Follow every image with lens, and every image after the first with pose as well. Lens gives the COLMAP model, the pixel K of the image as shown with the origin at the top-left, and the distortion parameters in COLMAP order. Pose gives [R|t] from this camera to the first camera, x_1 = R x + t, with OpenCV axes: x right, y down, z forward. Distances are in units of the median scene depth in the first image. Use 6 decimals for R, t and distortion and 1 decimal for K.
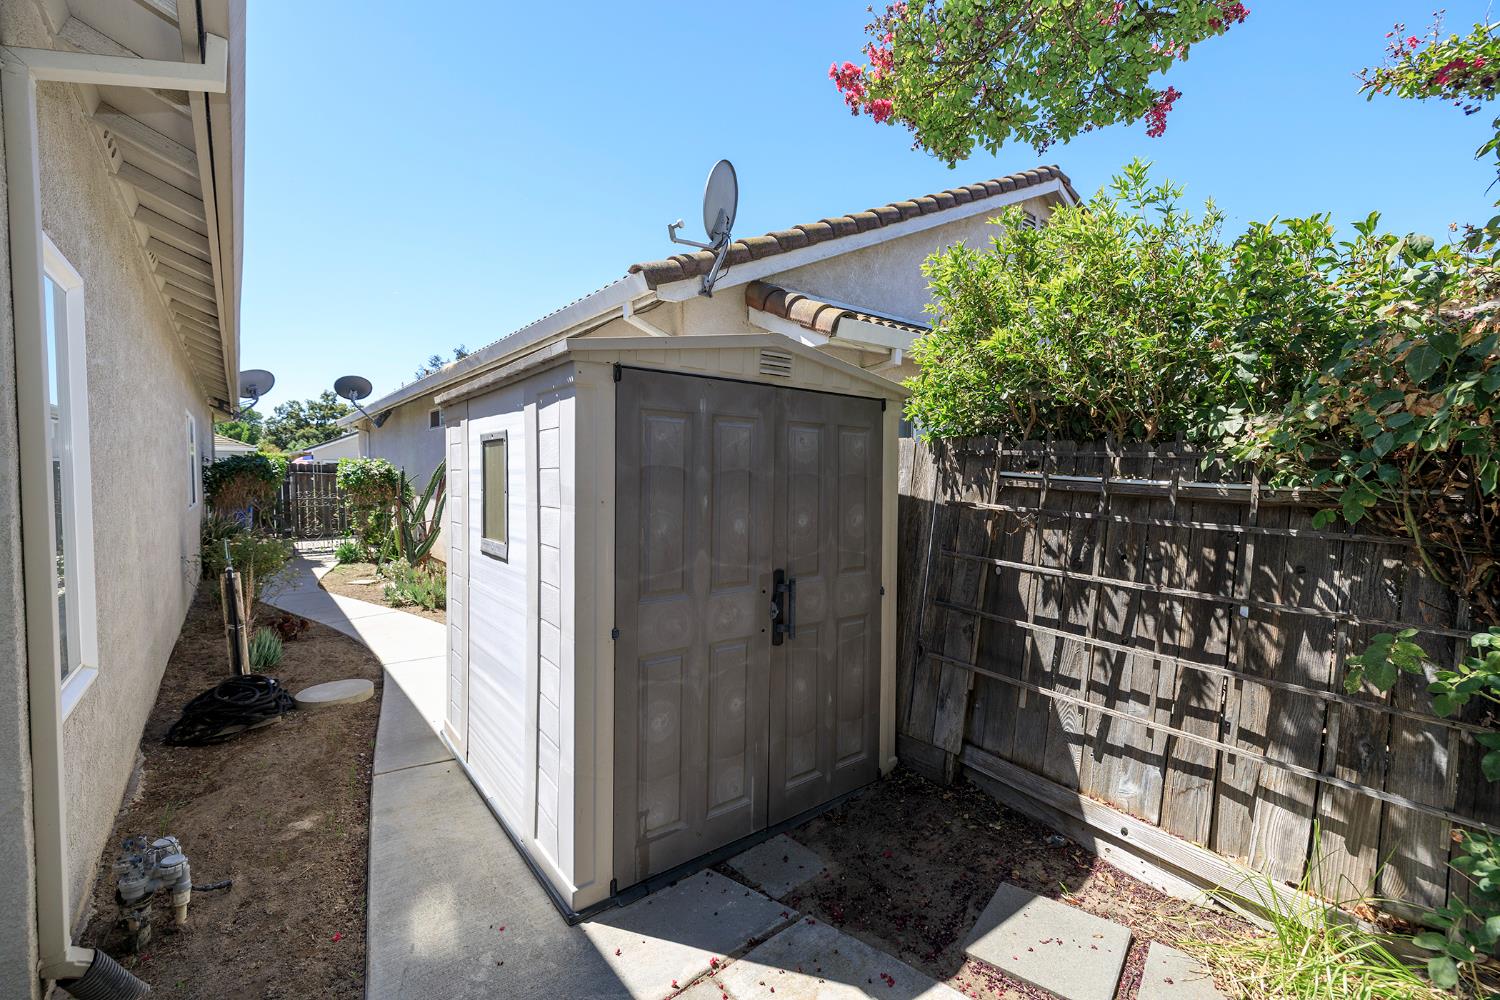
lens RADIAL K [[631.9, 0, 736.5], [0, 631.9, 500.0], [0, 0, 1]] dist [0.005689, -0.001808]
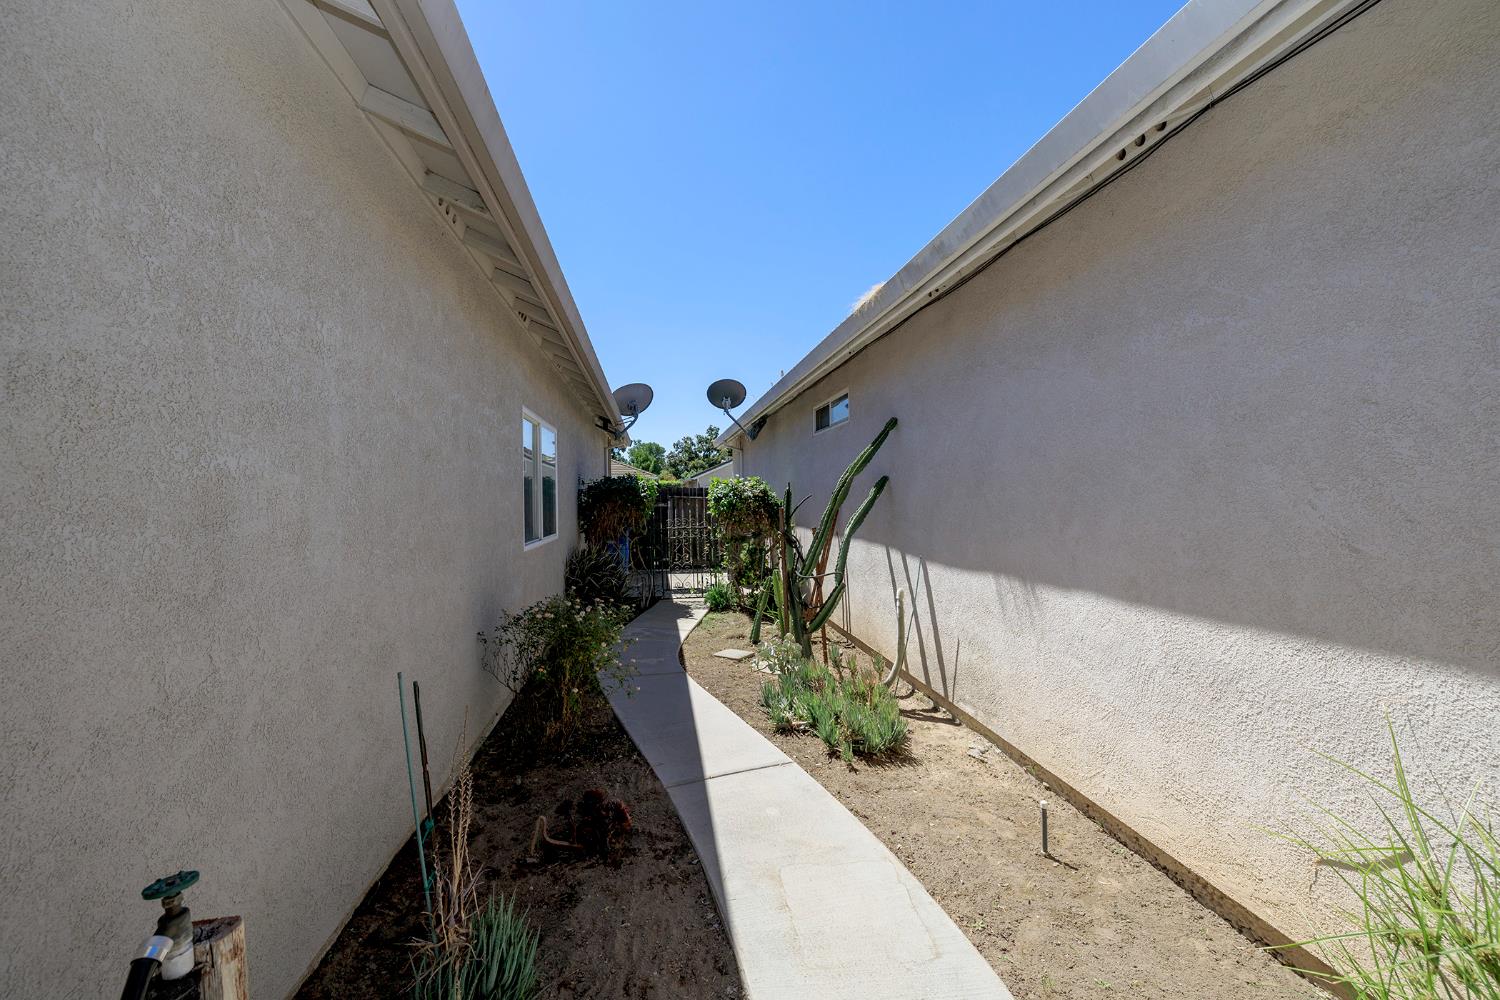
lens RADIAL K [[631.9, 0, 750.5], [0, 631.9, 498.3], [0, 0, 1]] dist [0.005689, -0.001808]
pose [[0.871018, -0.013122, -0.491076, -0.188375], [-0.005851, 0.999295, -0.037081, -0.010388], [0.491216, 0.035171, 0.870327, 0.325846]]
